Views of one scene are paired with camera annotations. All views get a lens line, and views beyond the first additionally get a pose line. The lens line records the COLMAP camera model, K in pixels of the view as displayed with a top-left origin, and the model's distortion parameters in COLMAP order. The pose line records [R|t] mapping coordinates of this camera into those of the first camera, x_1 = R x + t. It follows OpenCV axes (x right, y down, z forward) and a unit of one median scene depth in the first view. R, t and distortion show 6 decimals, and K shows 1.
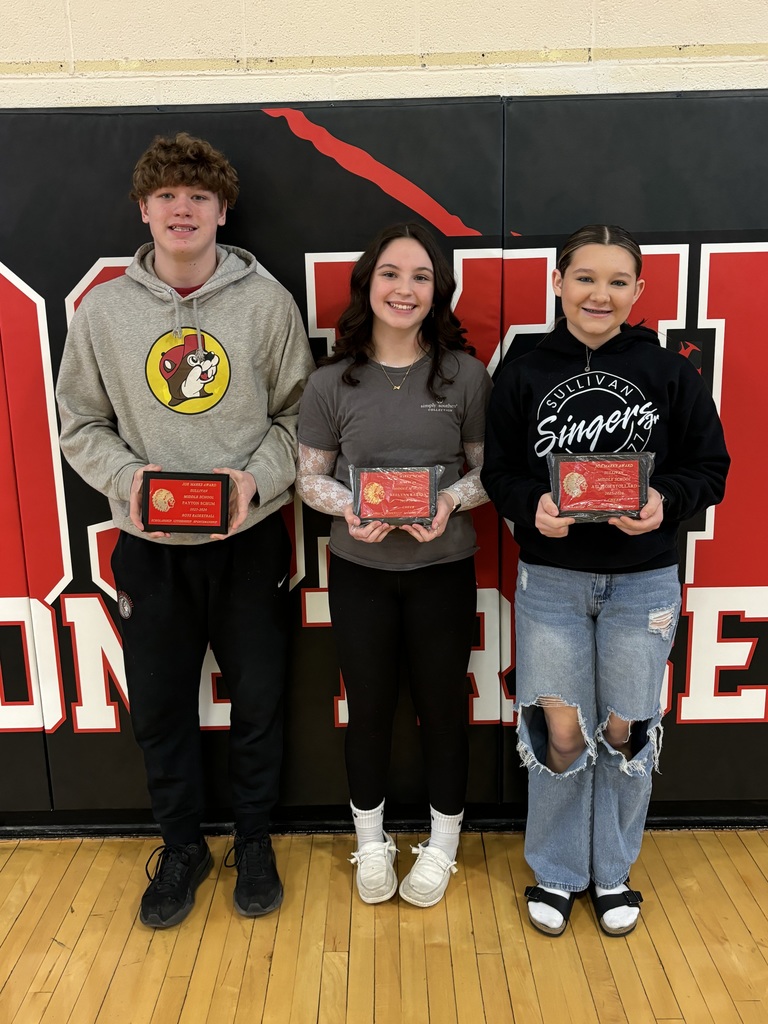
lens RADIAL K [[966.4, 0, 389.0], [0, 966.4, 510.6], [0, 0, 1]] dist [-0.018808, 0.000000]
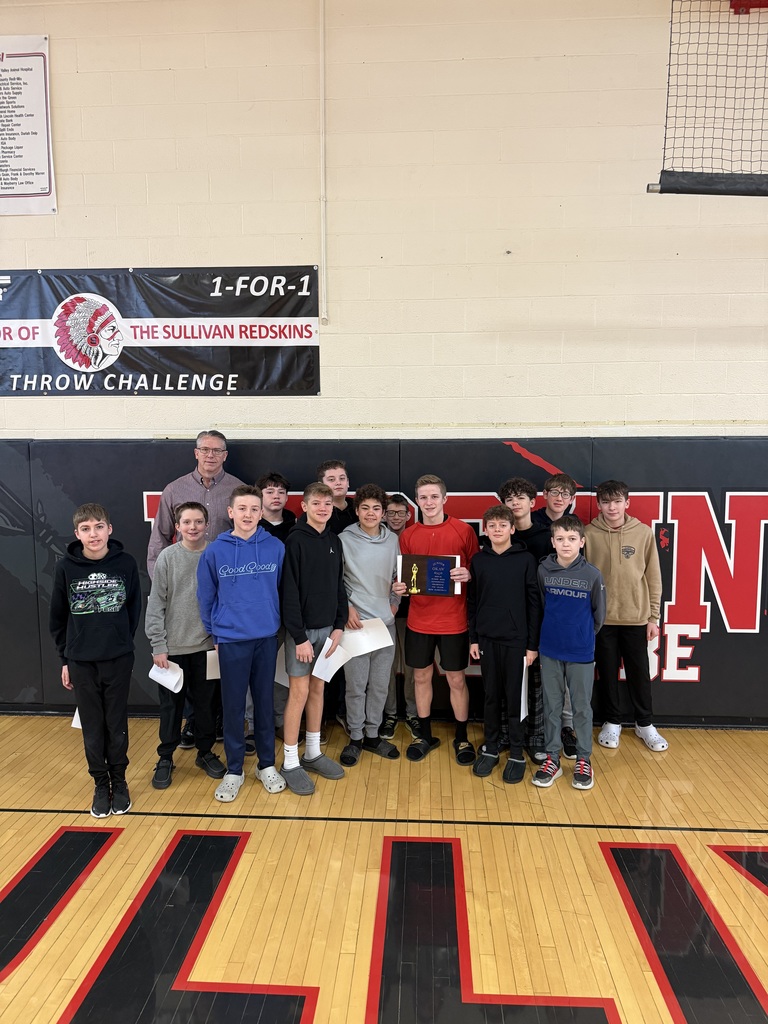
lens RADIAL K [[707.3, 0, 382.9], [0, 707.3, 514.6], [0, 0, 1]] dist [-0.001025, -0.026035]
pose [[0.997693, 0.016452, -0.065866, -0.330730], [-0.023616, 0.993706, -0.109501, 0.016737], [0.063650, 0.110804, 0.991802, -0.974293]]
